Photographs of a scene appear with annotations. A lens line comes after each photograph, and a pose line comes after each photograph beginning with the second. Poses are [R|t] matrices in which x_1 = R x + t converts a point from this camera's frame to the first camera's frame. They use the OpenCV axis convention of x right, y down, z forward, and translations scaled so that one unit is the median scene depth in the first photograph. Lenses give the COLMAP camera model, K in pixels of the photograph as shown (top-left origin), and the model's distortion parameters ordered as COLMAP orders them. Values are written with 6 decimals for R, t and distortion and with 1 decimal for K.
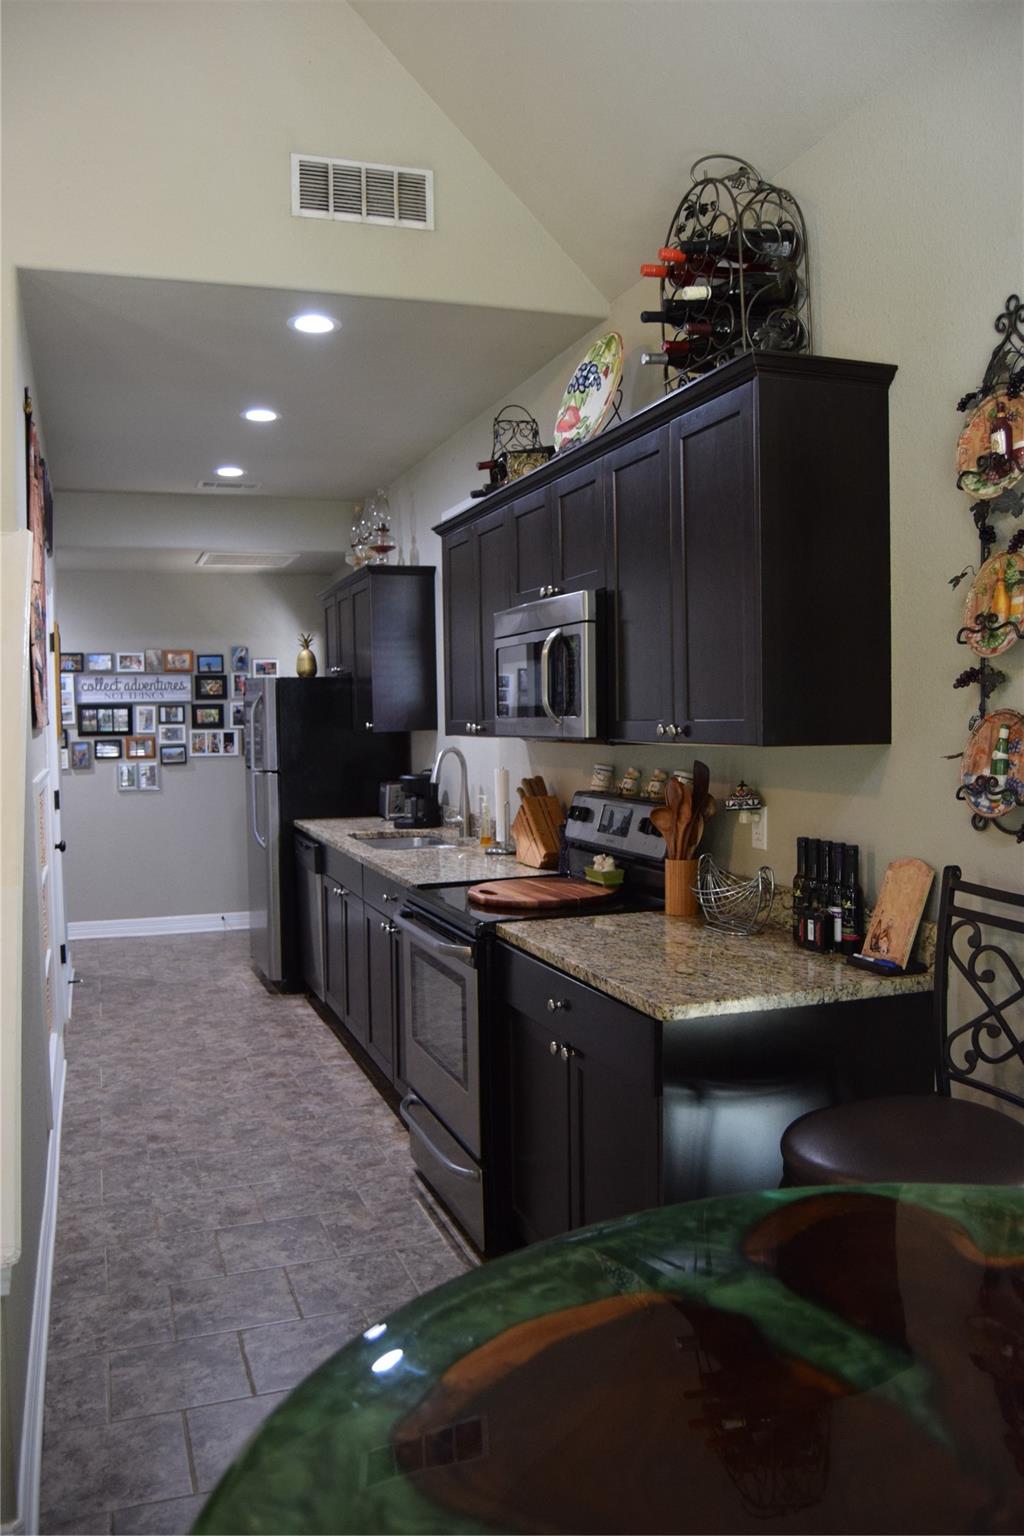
lens RADIAL K [[1193.6, 0, 516.1], [0, 1193.6, 769.8], [0, 0, 1]] dist [-0.091000, 0.021585]
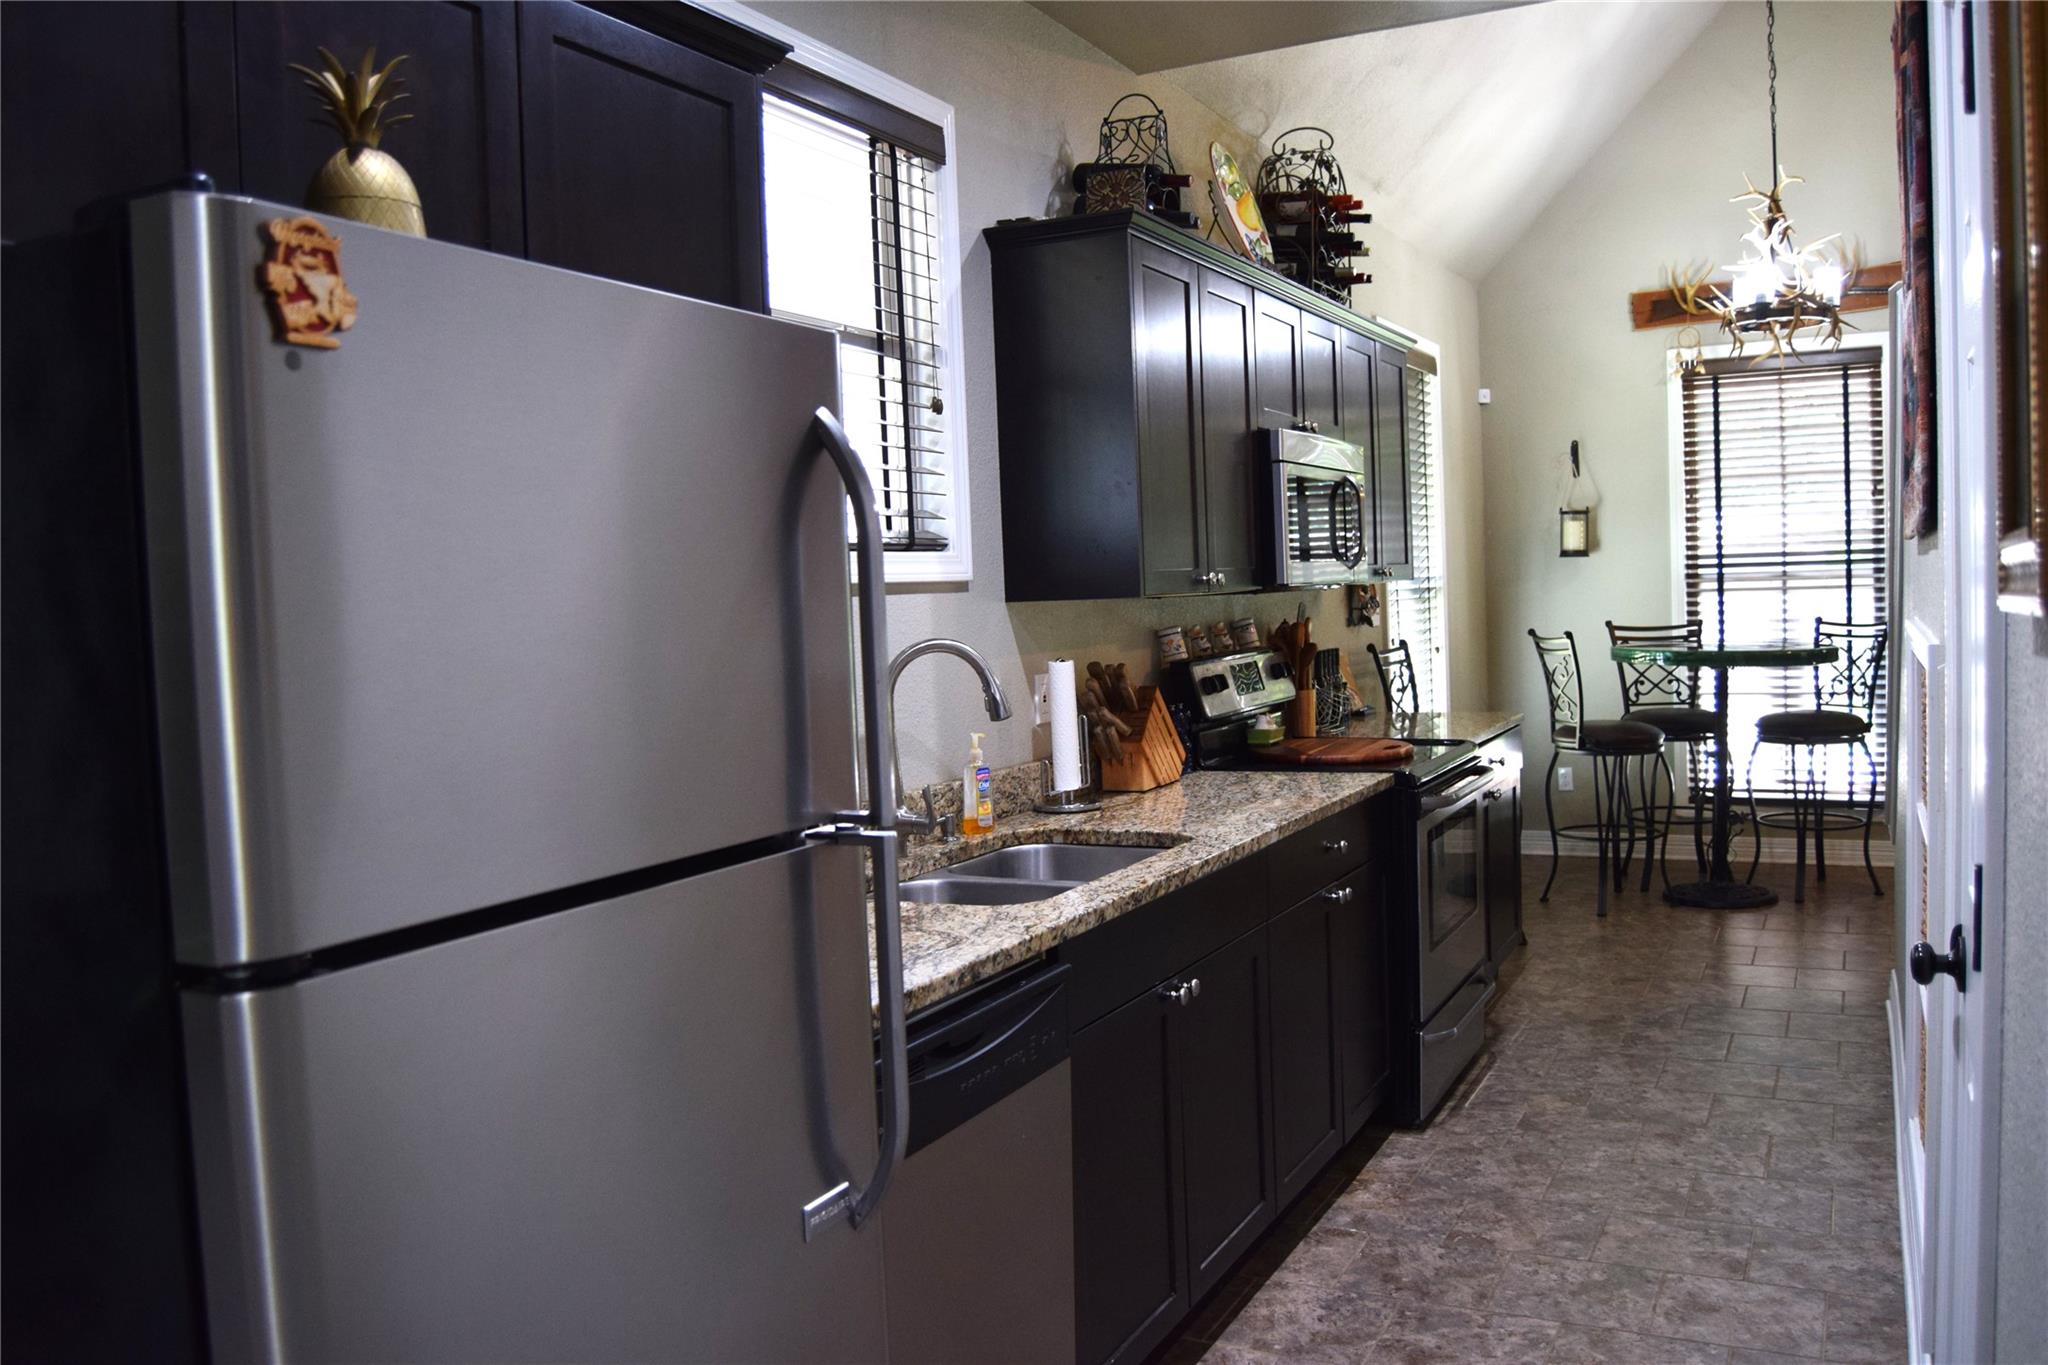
lens RADIAL K [[1591.5, 0, 1031.7], [0, 1591.5, 688.4], [0, 0, 1]] dist [-0.091000, 0.021585]
pose [[-0.674843, 0.000495, 0.737961, -0.672693], [0.088689, 0.992806, 0.080438, -0.061746], [-0.732612, 0.119732, -0.670032, 1.827454]]
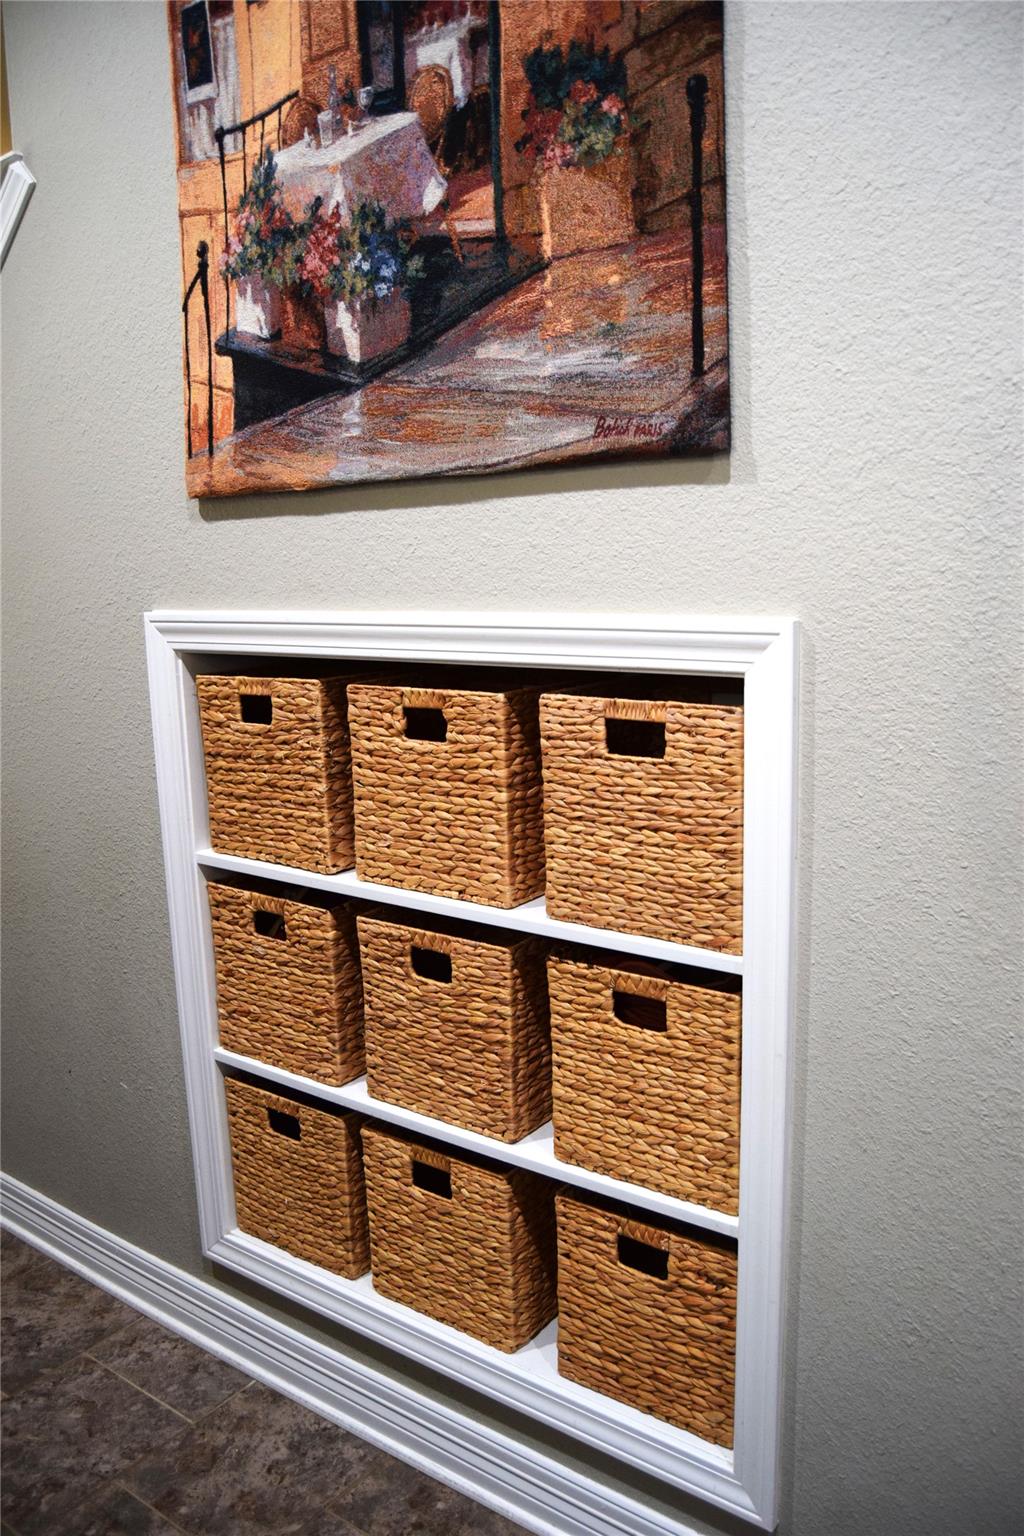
lens RADIAL K [[1193.6, 0, 510.6], [0, 1193.6, 767.6], [0, 0, 1]] dist [-0.091000, 0.021585]
pose [[-0.826948, 0.144937, -0.543277, -0.238368], [0.016196, 0.971946, 0.234646, -0.037509], [0.562045, 0.185241, -0.806097, 1.397291]]
